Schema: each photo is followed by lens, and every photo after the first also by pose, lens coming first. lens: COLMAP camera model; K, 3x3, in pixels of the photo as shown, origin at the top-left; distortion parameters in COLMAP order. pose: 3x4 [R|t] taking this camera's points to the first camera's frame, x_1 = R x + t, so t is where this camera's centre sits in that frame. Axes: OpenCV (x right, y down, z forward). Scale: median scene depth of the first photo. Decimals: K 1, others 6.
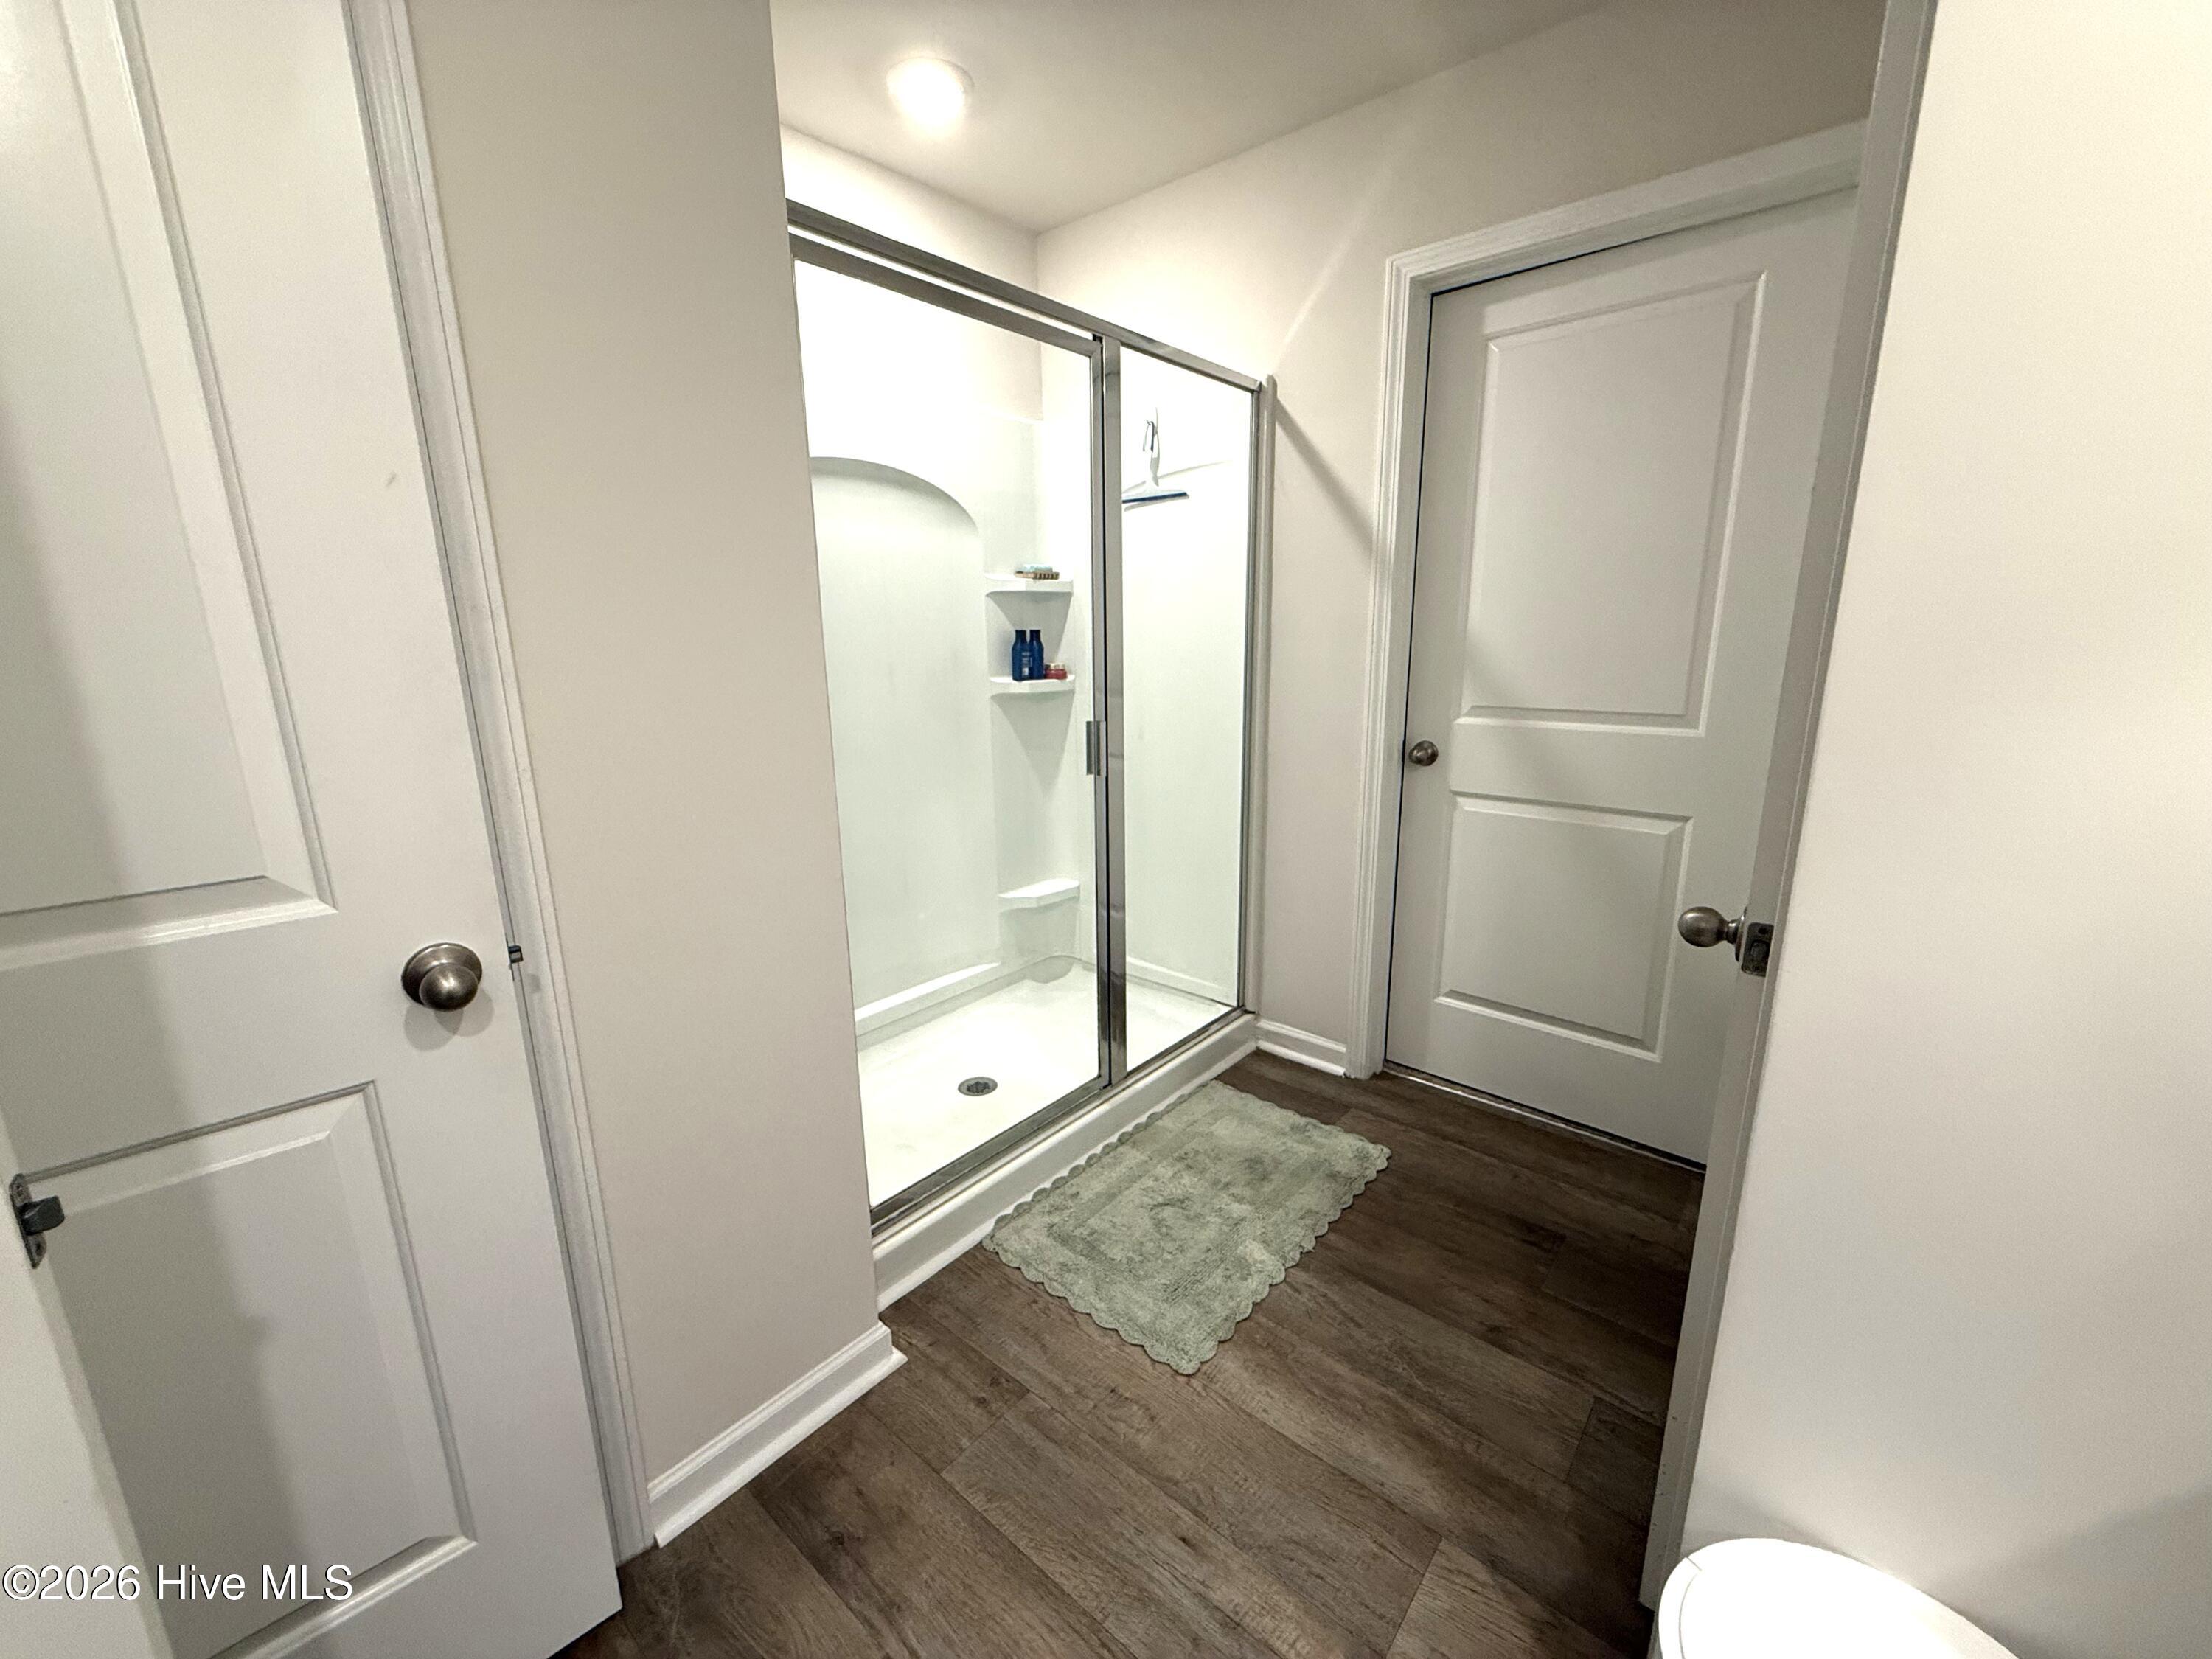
lens RADIAL K [[878.3, 0, 1106.0], [0, 878.3, 829.5], [0, 0, 1]] dist [-0.000402, -0.000162]
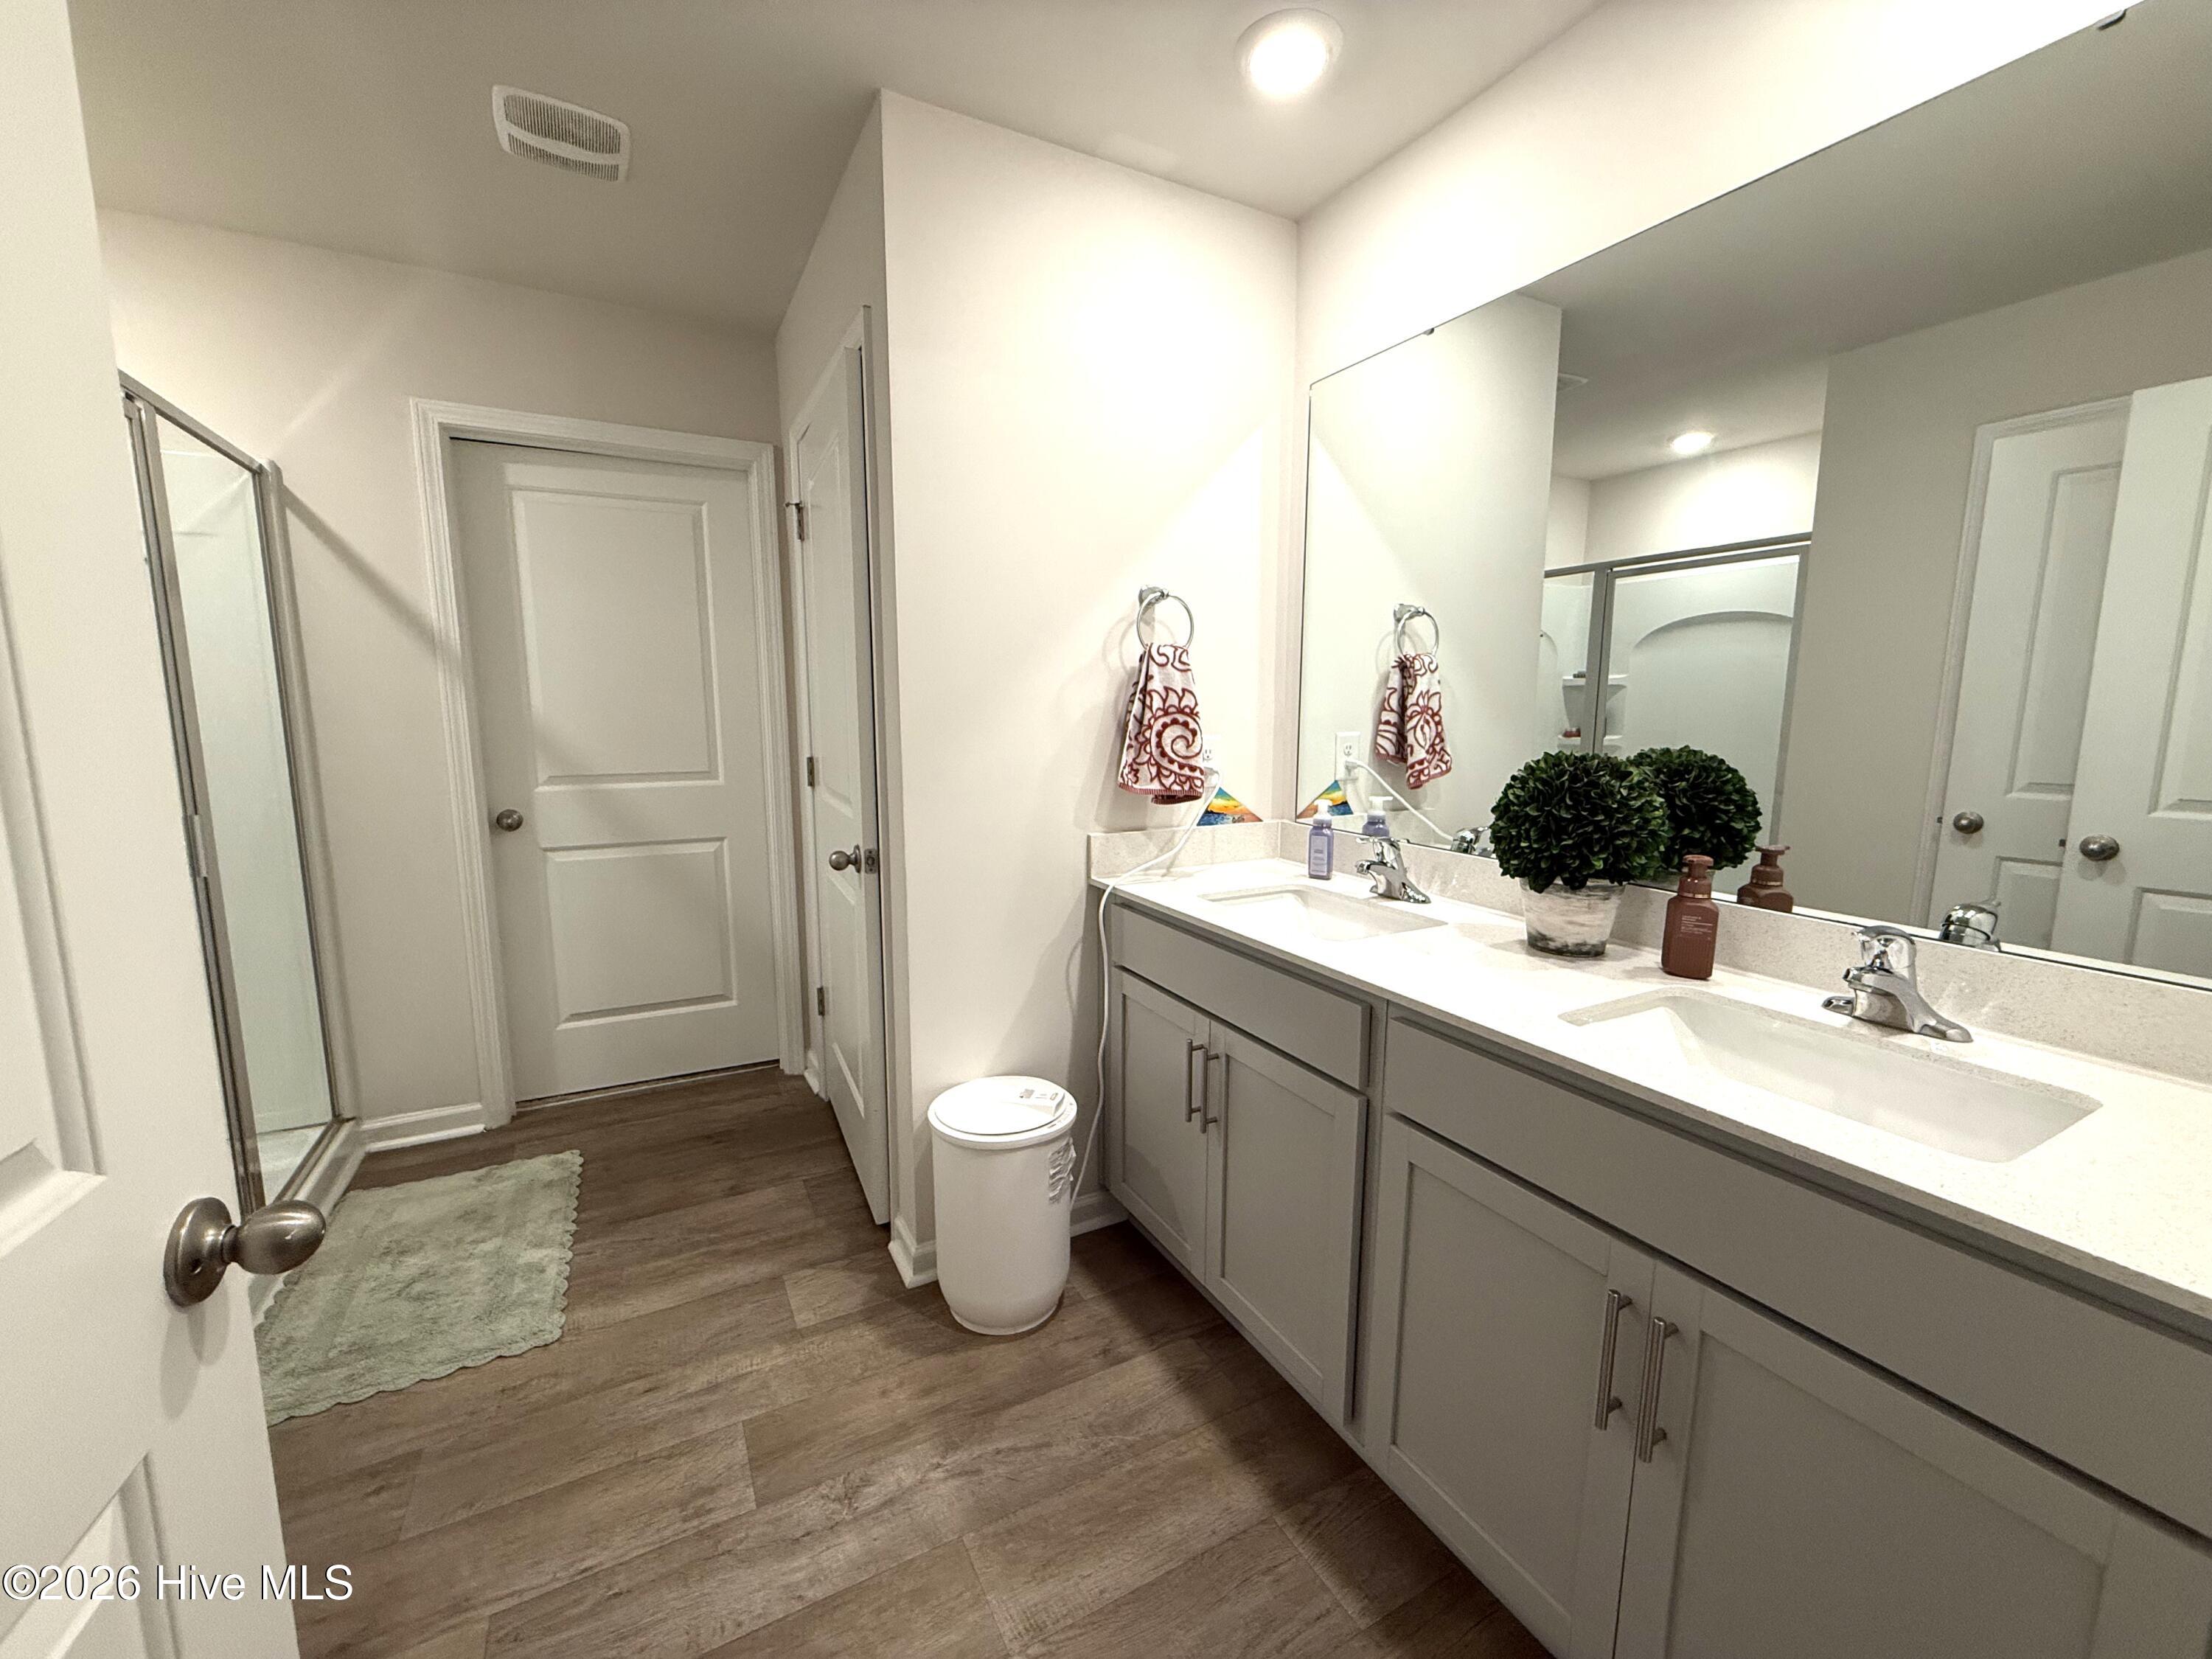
lens RADIAL K [[878.3, 0, 1106.0], [0, 878.3, 829.5], [0, 0, 1]] dist [-0.000402, -0.000162]
pose [[0.357662, -0.115167, 0.926722, -0.484293], [0.201531, 0.978501, 0.043822, 0.037301], [-0.911846, 0.171090, 0.373182, -0.165813]]
